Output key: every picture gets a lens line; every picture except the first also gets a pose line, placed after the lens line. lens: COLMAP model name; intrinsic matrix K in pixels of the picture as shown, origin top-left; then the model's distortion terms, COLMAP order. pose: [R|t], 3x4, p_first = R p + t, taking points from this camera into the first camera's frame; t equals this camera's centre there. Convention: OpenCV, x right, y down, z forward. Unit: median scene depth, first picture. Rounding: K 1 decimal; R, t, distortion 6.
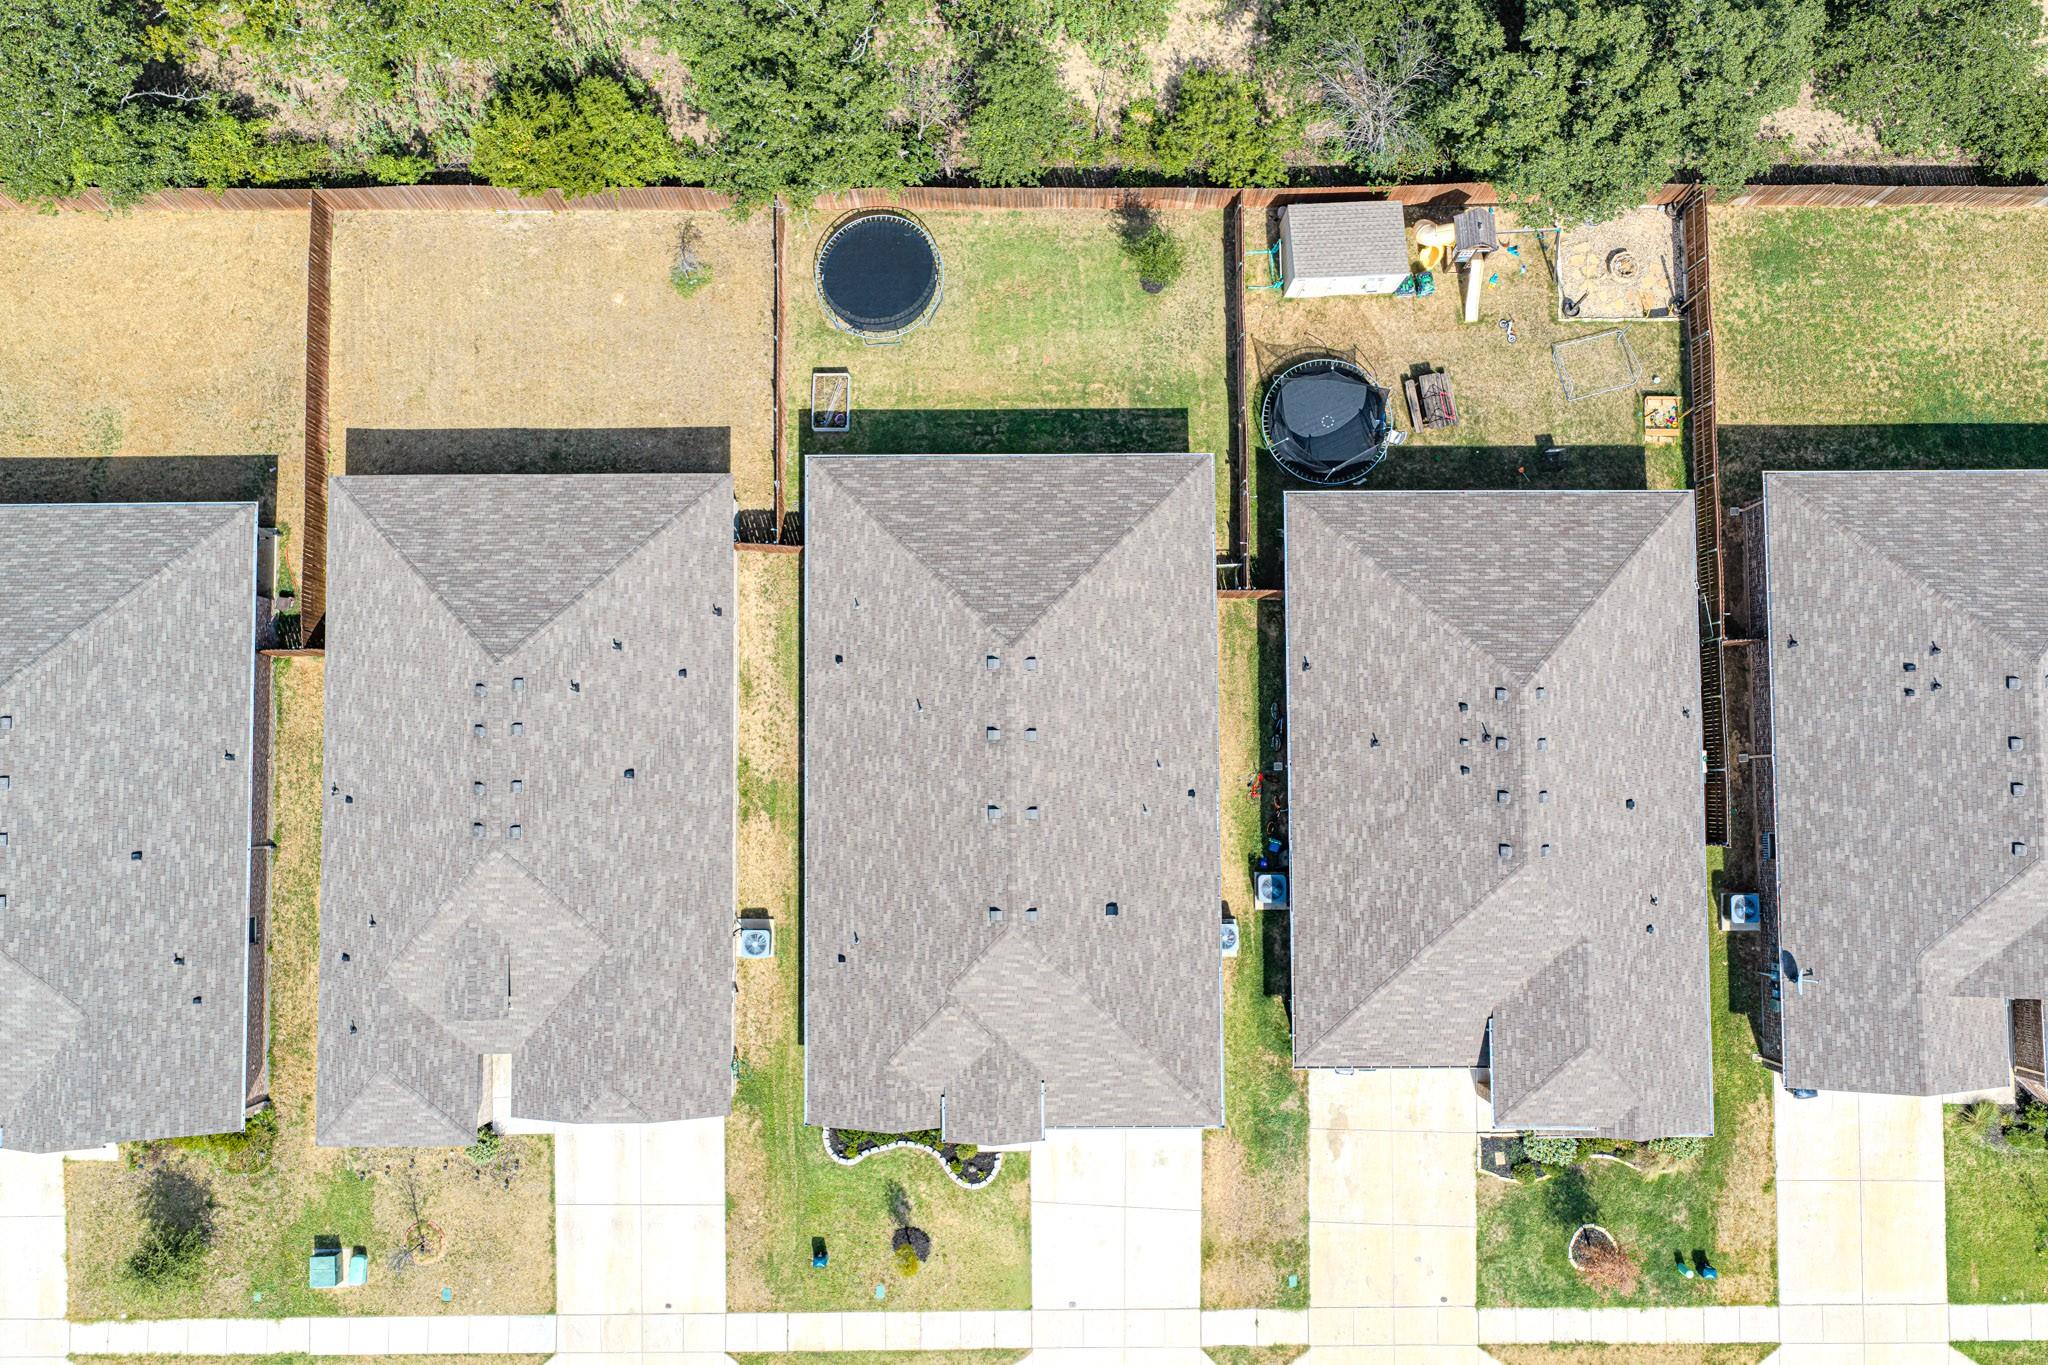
lens RADIAL K [[1703.2, 0, 1031.1], [0, 1703.2, 691.2], [0, 0, 1]] dist [0.009196, -0.009611]
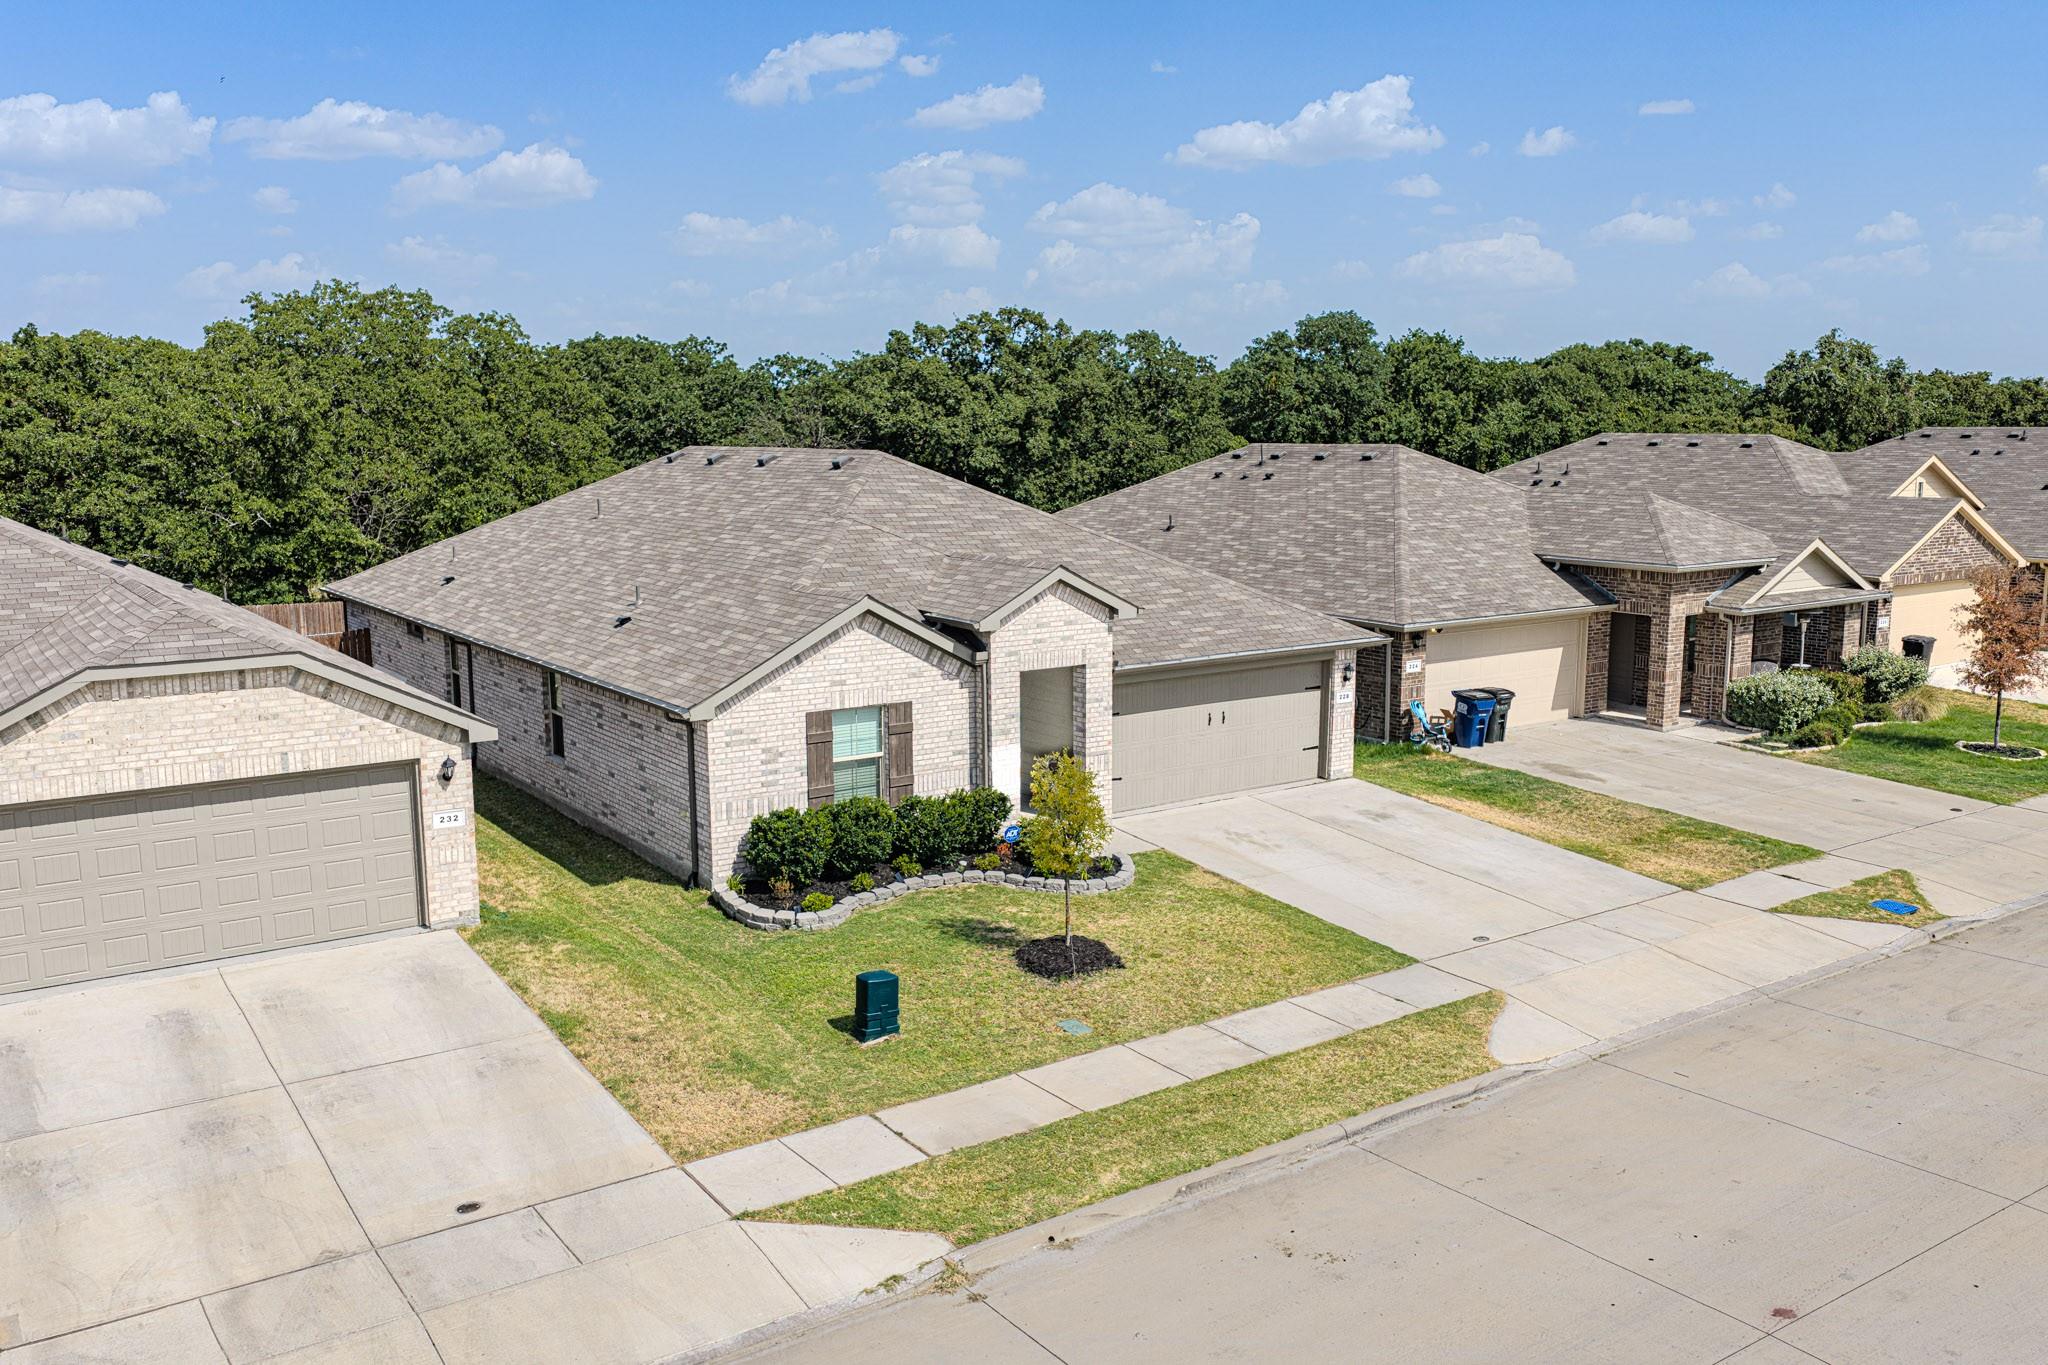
lens RADIAL K [[1703.2, 0, 1031.1], [0, 1703.2, 691.2], [0, 0, 1]] dist [0.009196, -0.009611]
pose [[0.828642, -0.097379, 0.551244, -0.280234], [0.559057, 0.193967, -0.806121, 0.613492], [-0.028423, 0.976163, 0.215170, 0.859498]]
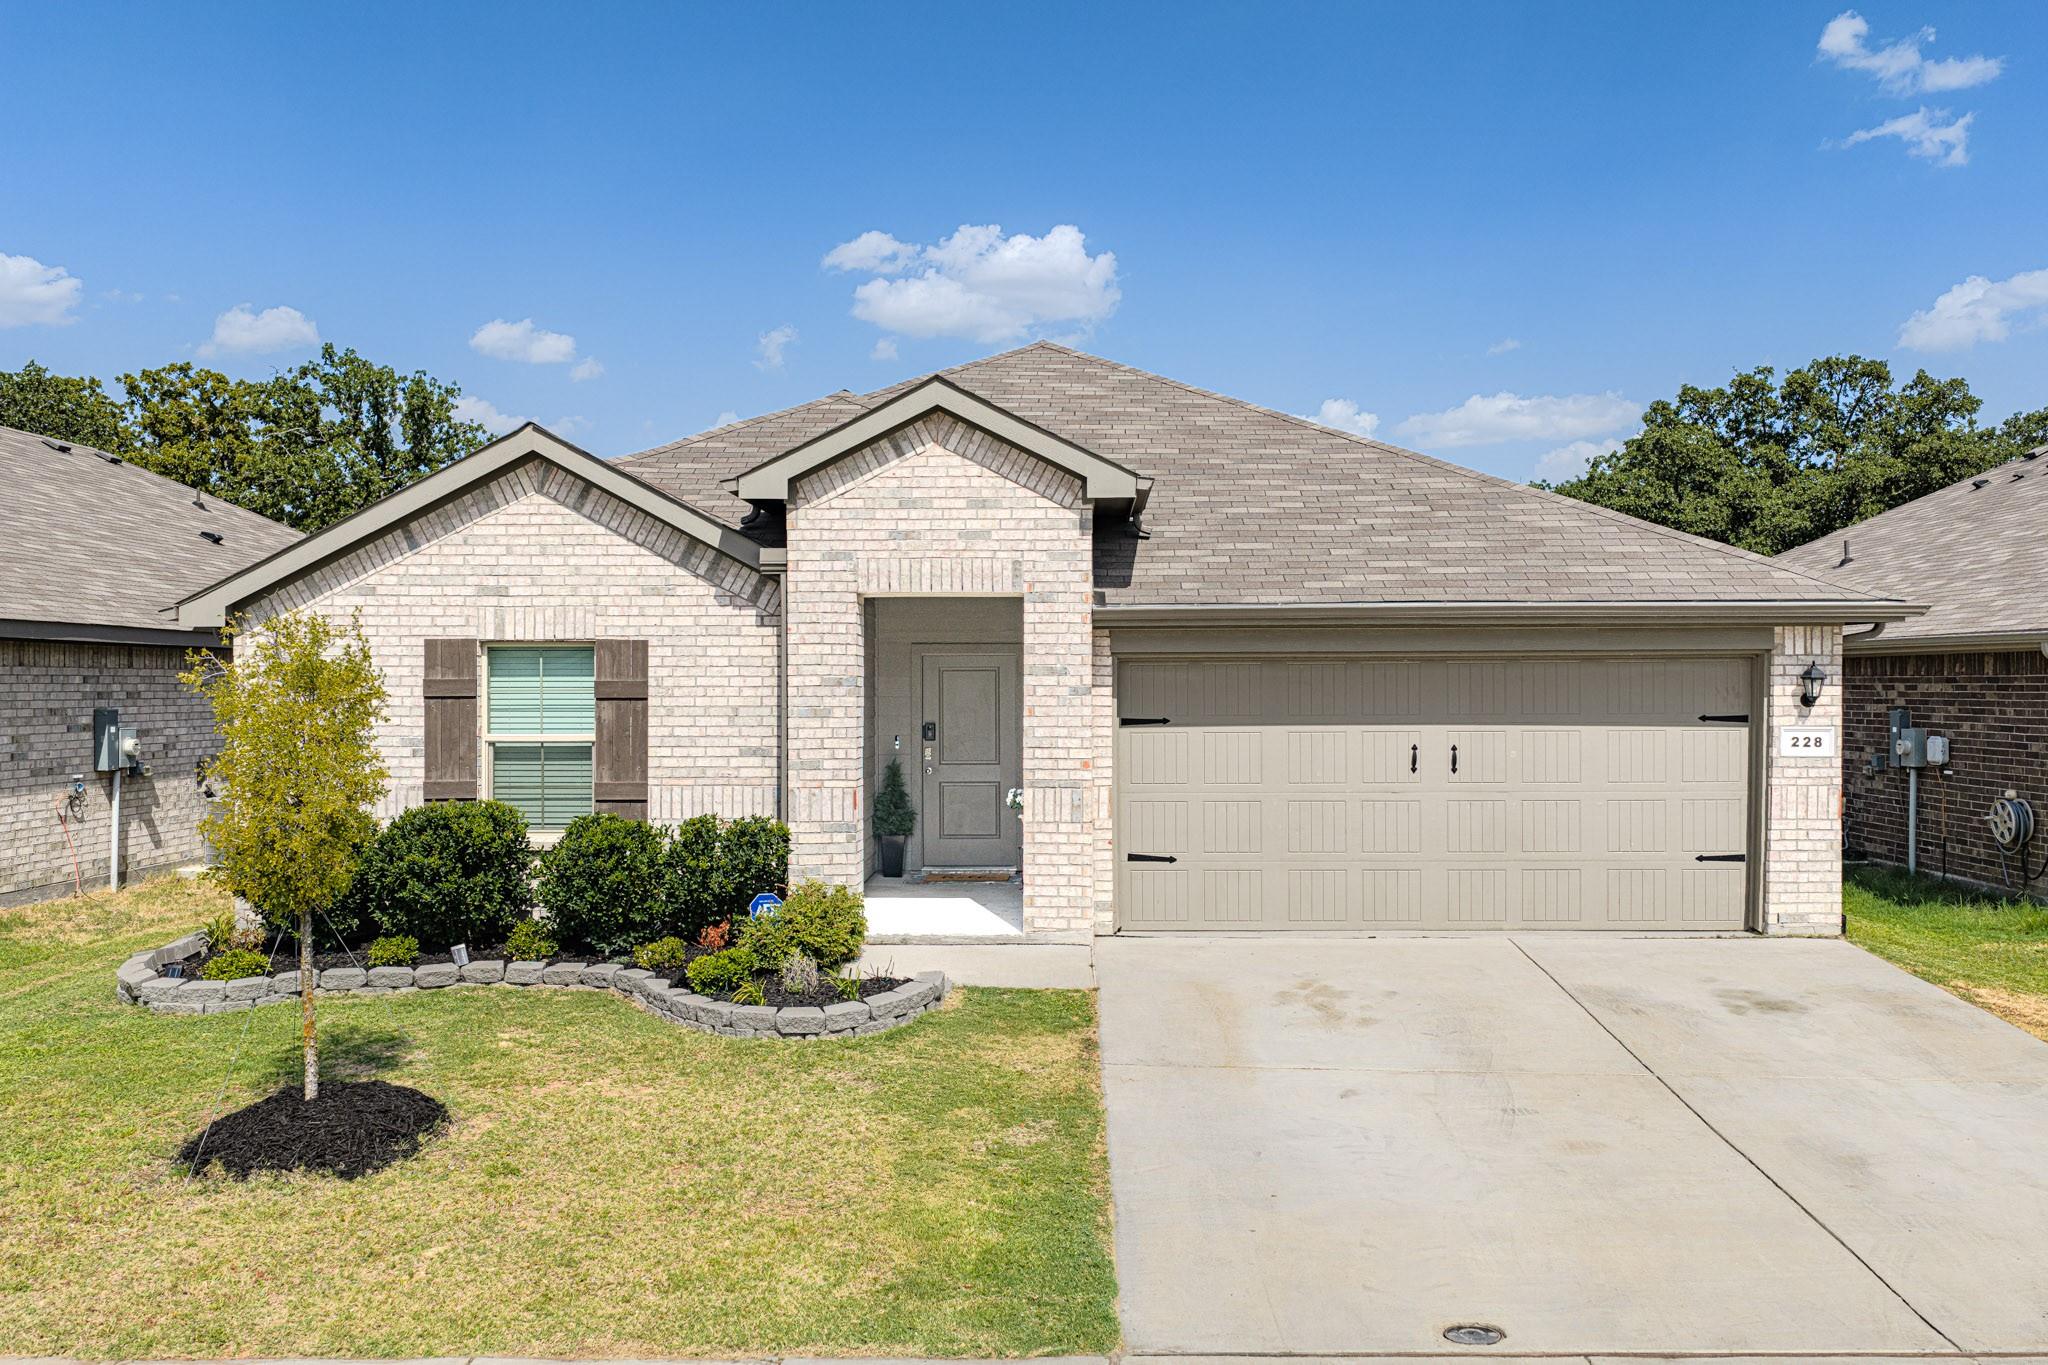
lens RADIAL K [[1703.2, 0, 1031.1], [0, 1703.2, 691.2], [0, 0, 1]] dist [0.009196, -0.009611]
pose [[0.999477, -0.005286, -0.031914, -0.001360], [-0.031462, 0.070537, -0.997013, 0.470284], [0.007521, 0.997495, 0.070334, 0.949467]]
